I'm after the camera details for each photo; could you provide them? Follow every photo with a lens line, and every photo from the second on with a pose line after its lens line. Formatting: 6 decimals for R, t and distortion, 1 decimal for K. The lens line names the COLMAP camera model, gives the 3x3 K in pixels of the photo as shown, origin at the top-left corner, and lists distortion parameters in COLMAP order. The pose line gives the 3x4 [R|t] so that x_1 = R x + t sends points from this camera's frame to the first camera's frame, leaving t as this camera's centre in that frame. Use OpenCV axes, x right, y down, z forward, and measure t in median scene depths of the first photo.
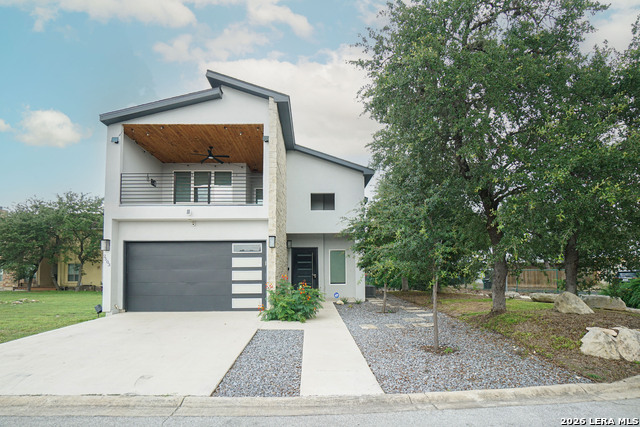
lens RADIAL K [[294.5, 0, 320.0], [0, 294.5, 213.5], [0, 0, 1]] dist [-0.019813, 0.001370]
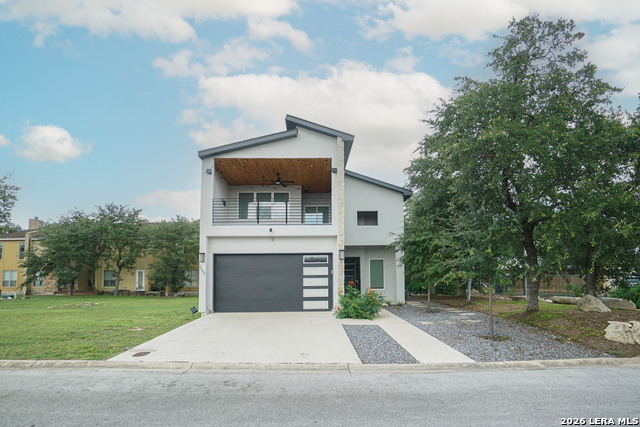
lens RADIAL K [[292.1, 0, 312.6], [0, 292.1, 215.8], [0, 0, 1]] dist [-0.022516, 0.006023]
pose [[0.999823, -0.004403, -0.018301, -0.247520], [0.004219, 0.999940, -0.010097, -0.051638], [0.018345, 0.010018, 0.999782, -0.212450]]
